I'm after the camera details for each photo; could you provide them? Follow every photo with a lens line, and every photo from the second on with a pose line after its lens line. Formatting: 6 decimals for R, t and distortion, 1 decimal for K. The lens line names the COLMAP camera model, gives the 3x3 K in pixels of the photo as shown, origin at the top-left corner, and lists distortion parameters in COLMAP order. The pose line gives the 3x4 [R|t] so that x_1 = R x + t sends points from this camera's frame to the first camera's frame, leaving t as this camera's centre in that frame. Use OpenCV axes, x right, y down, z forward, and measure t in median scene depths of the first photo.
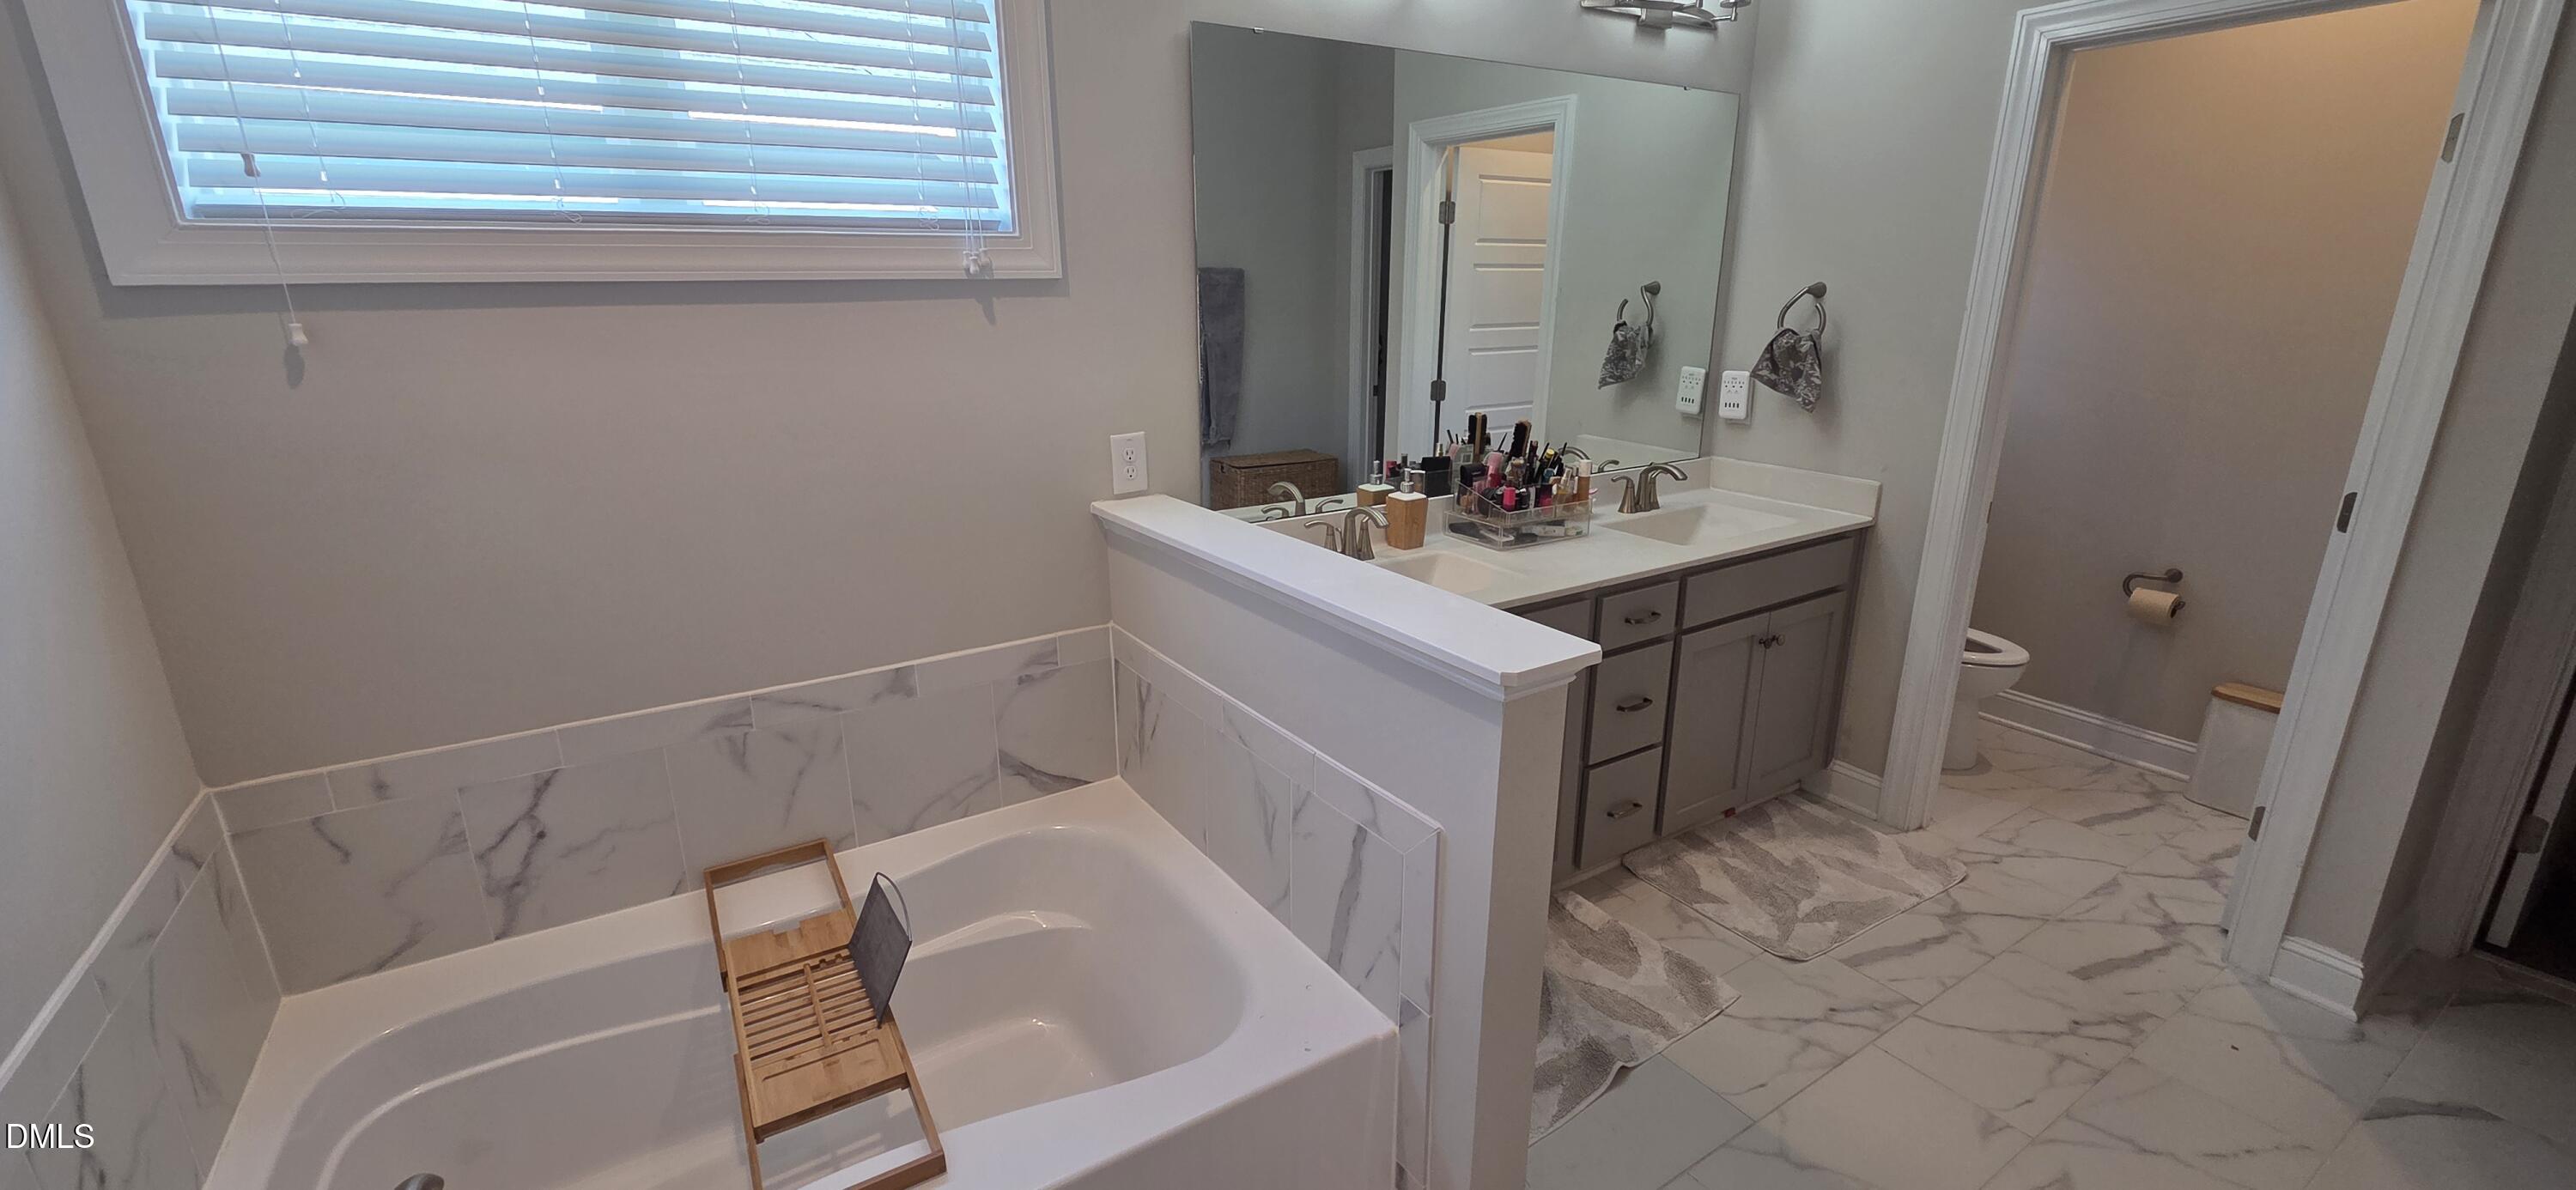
lens RADIAL K [[1053.6, 0, 1277.7], [0, 1053.6, 590.1], [0, 0, 1]] dist [0.002159, -0.000285]
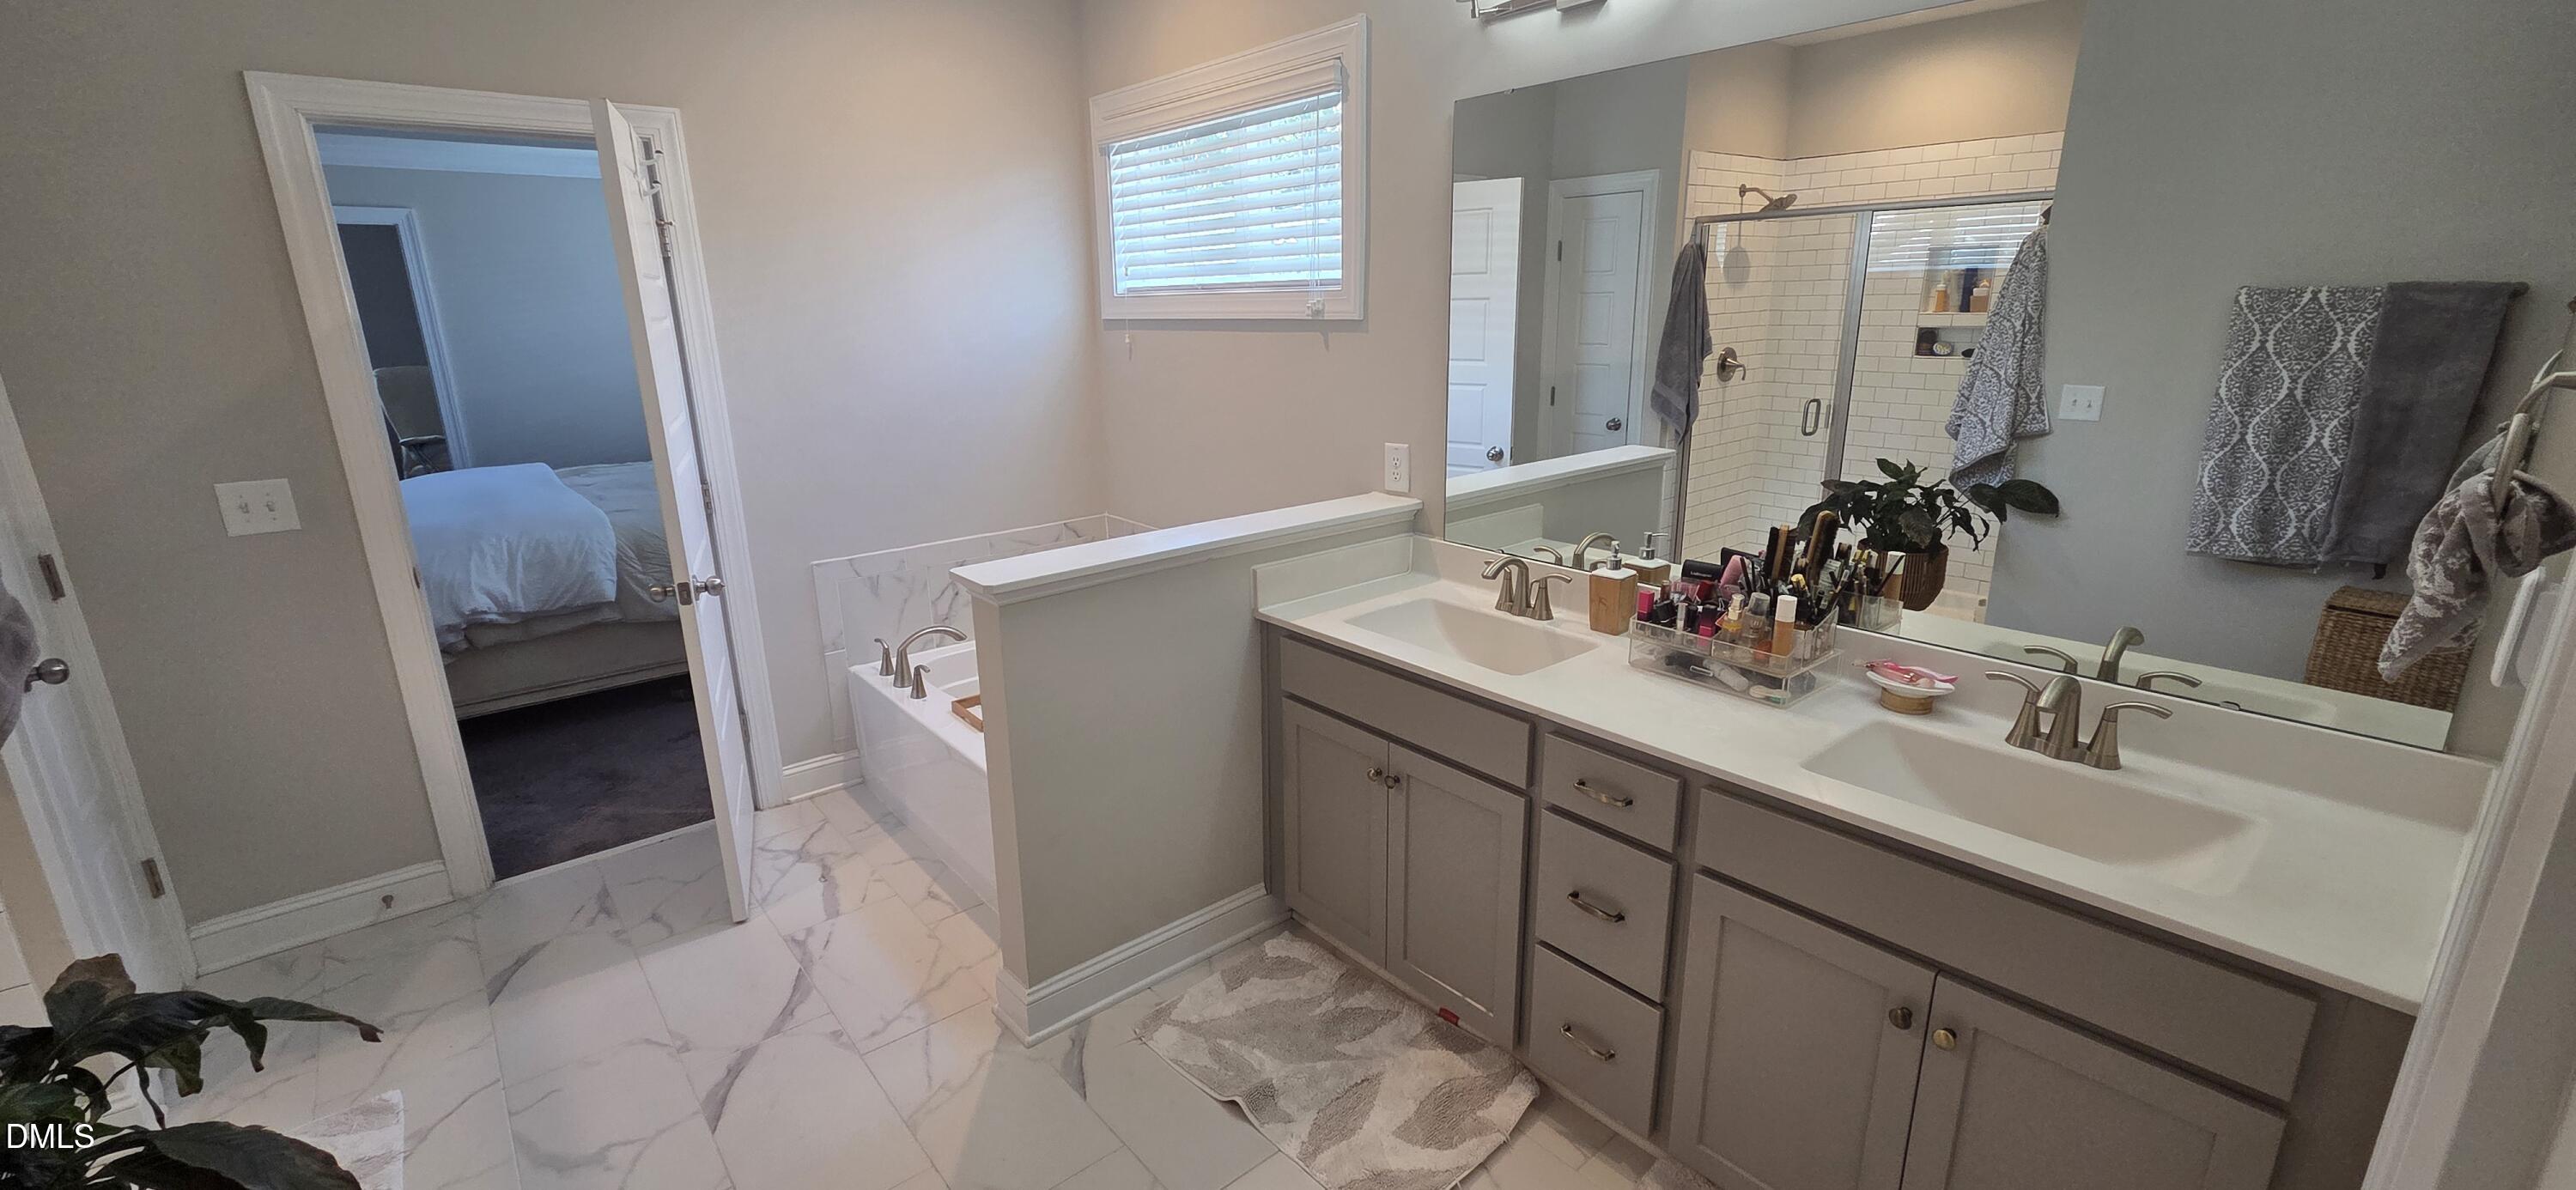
lens RADIAL K [[1053.6, 0, 1277.7], [0, 1053.6, 590.1], [0, 0, 1]] dist [0.002159, -0.000285]
pose [[0.116261, 0.266313, -0.956849, 1.097201], [-0.266953, 0.936311, 0.228160, -0.236320], [0.956671, 0.228908, 0.179950, 0.693130]]
